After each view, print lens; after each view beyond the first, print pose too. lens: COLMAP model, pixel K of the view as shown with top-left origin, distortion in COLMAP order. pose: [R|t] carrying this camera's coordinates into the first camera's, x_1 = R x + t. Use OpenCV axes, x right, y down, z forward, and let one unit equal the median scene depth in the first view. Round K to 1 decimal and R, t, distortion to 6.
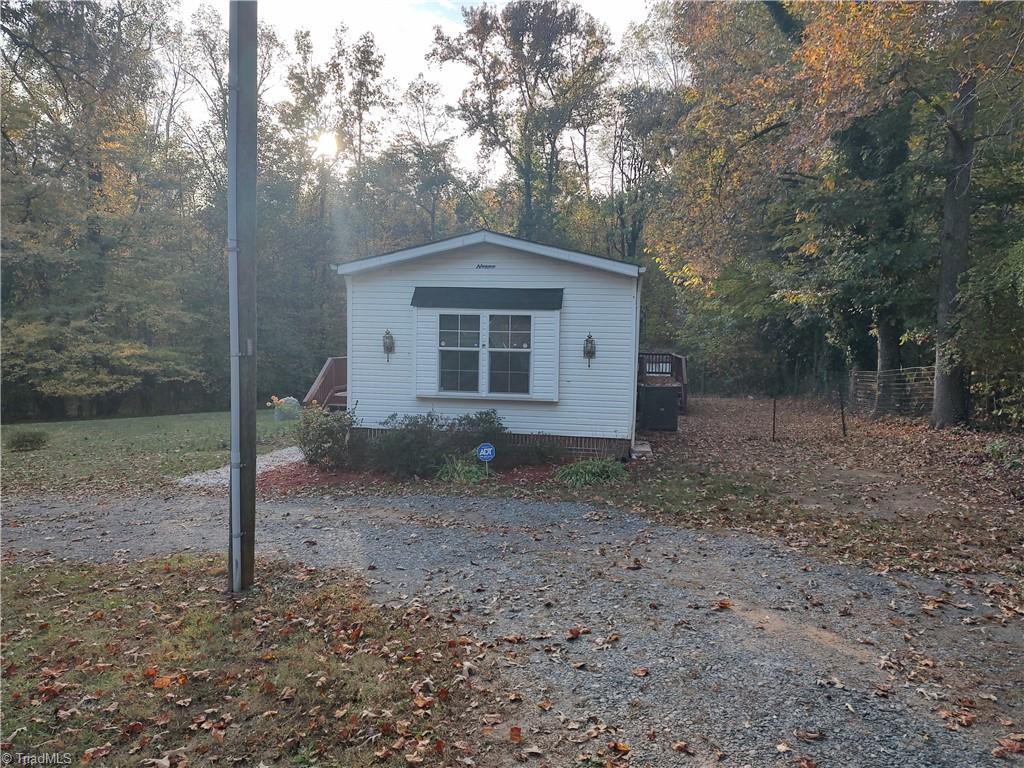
lens RADIAL K [[735.8, 0, 511.2], [0, 735.8, 383.7], [0, 0, 1]] dist [0.004166, -0.000550]
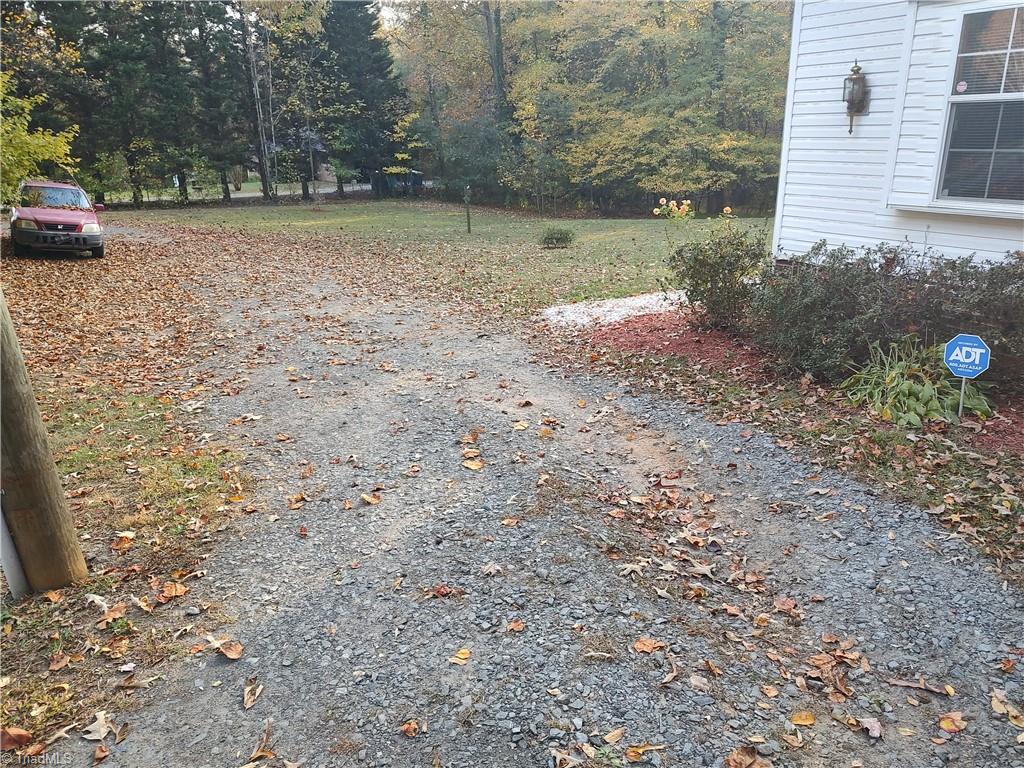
lens RADIAL K [[735.8, 0, 514.1], [0, 735.8, 385.9], [0, 0, 1]] dist [0.004166, -0.000550]
pose [[0.651664, 0.218126, -0.726468, 0.035784], [-0.018241, 0.961989, 0.272479, 0.000881], [0.758288, -0.164313, 0.630872, 0.194051]]
